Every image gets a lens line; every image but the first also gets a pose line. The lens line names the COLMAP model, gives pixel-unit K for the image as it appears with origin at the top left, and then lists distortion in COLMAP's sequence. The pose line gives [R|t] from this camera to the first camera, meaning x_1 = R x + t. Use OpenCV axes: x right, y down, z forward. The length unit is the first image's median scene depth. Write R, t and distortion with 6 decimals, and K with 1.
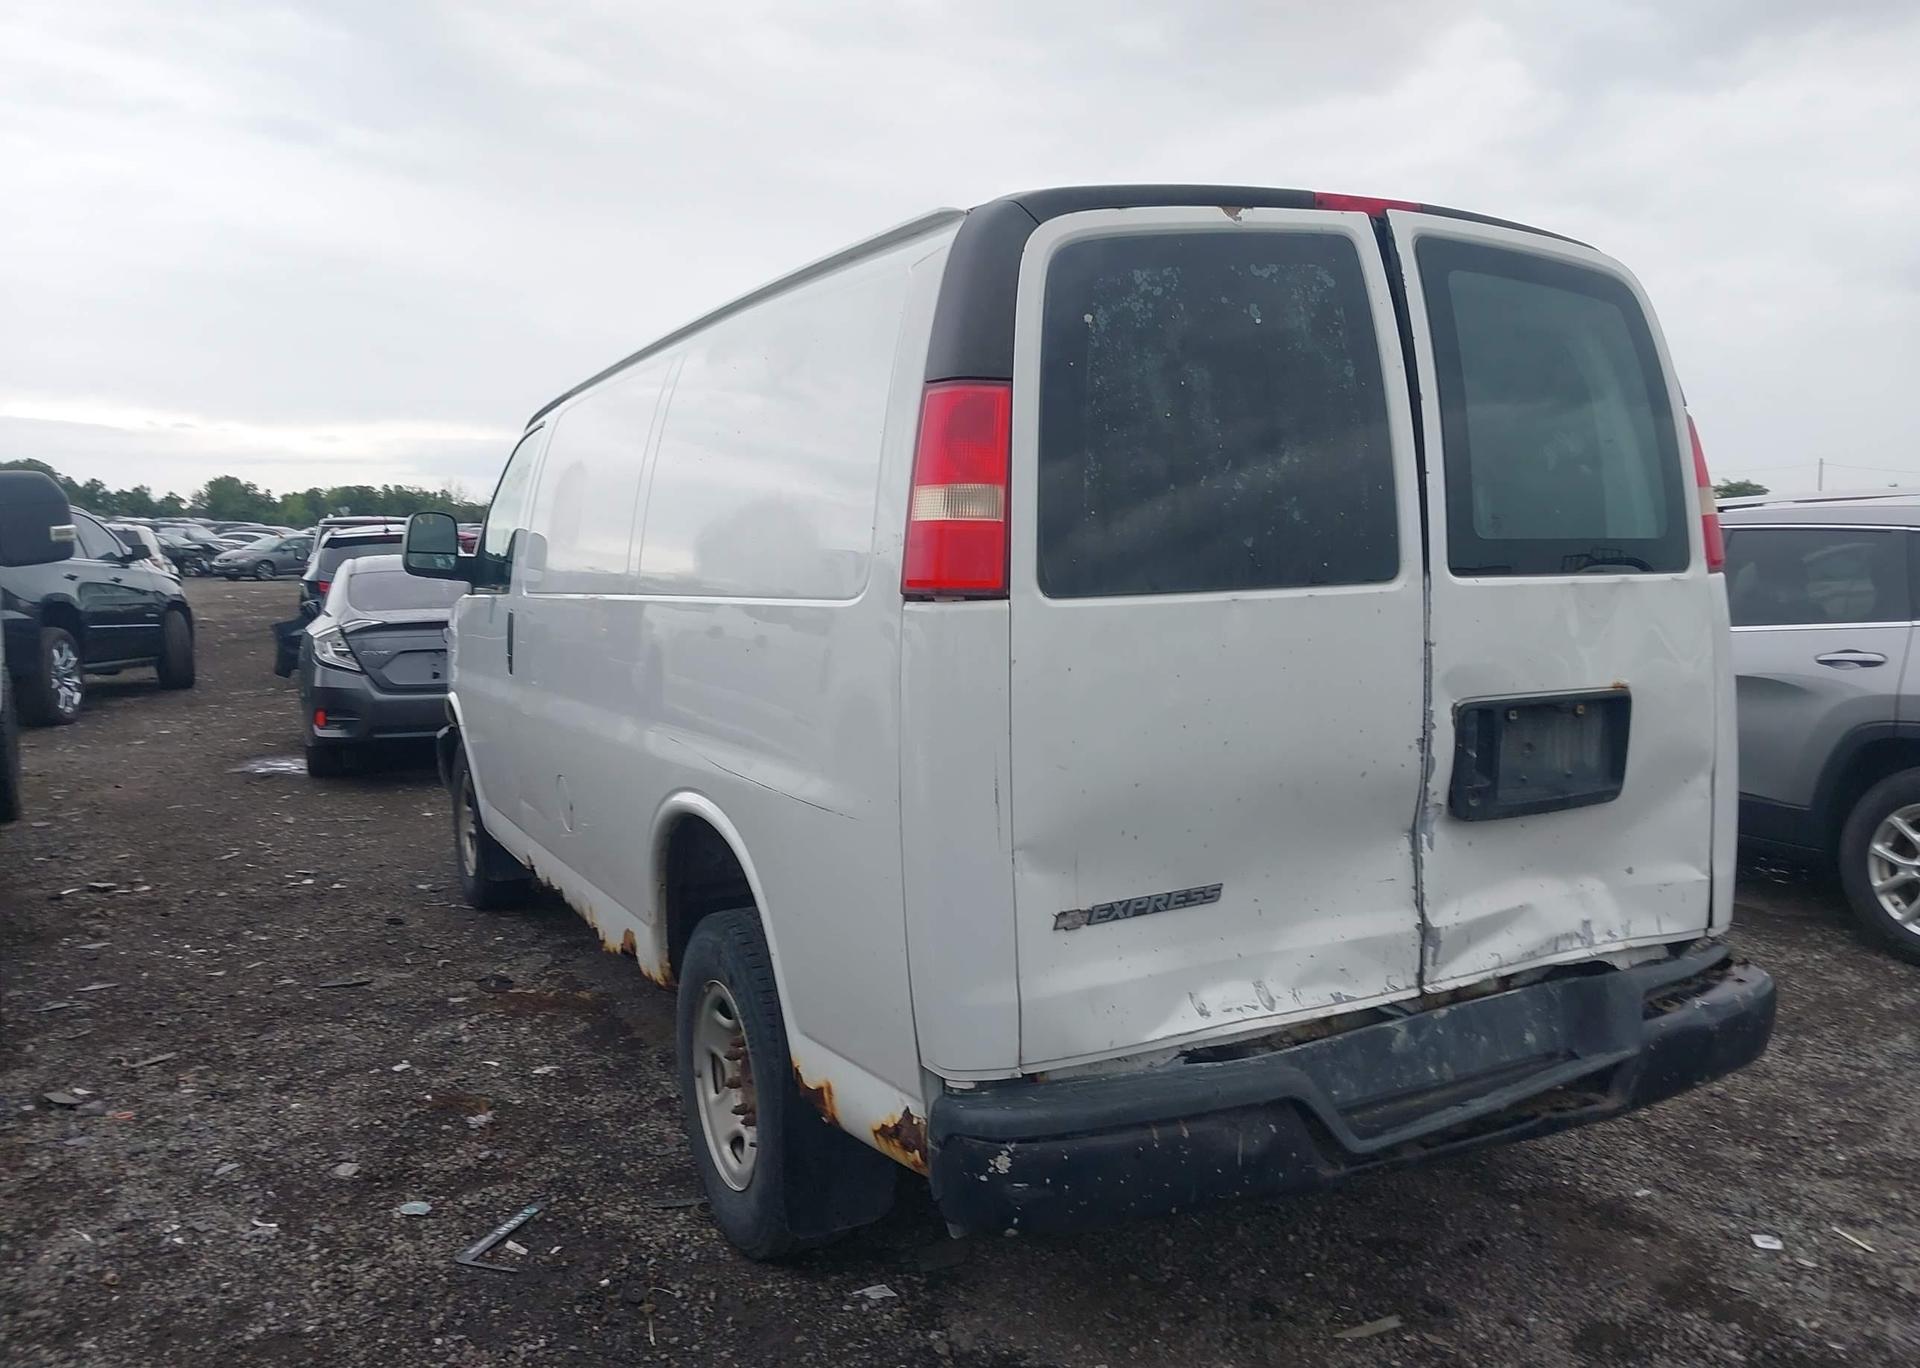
lens RADIAL K [[1582.5, 0, 1010.9], [0, 1582.5, 678.0], [0, 0, 1]] dist [0.060070, -0.082992]
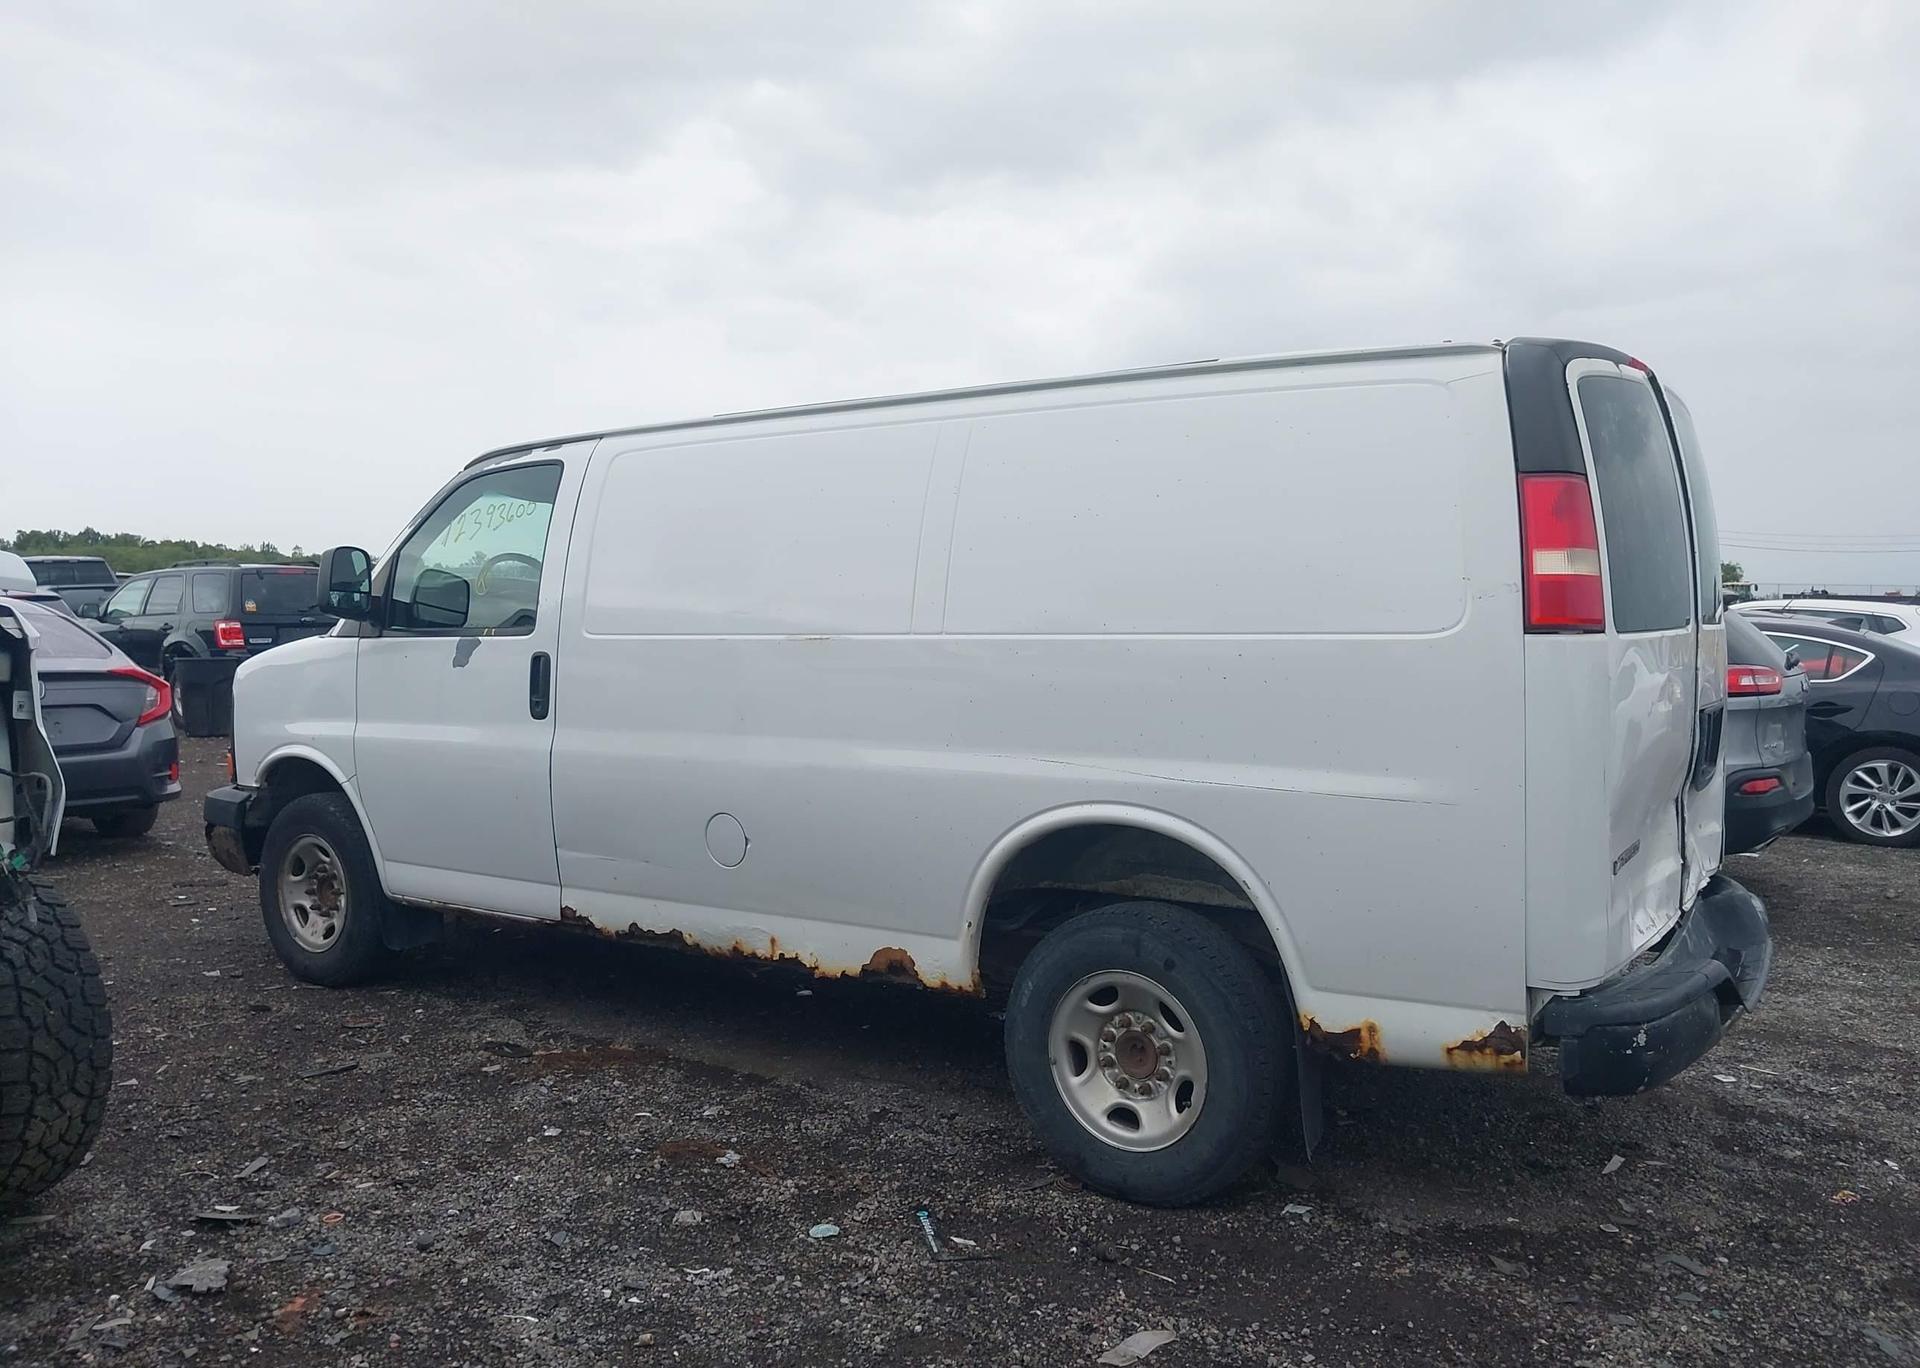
lens RADIAL K [[1617.4, 0, 958.0], [0, 1617.4, 687.2], [0, 0, 1]] dist [0.056268, -0.098969]
pose [[0.867143, -0.010552, 0.497948, -1.020831], [0.029909, 0.999075, -0.030913, 0.020817], [-0.497160, 0.041699, 0.866656, 0.043178]]
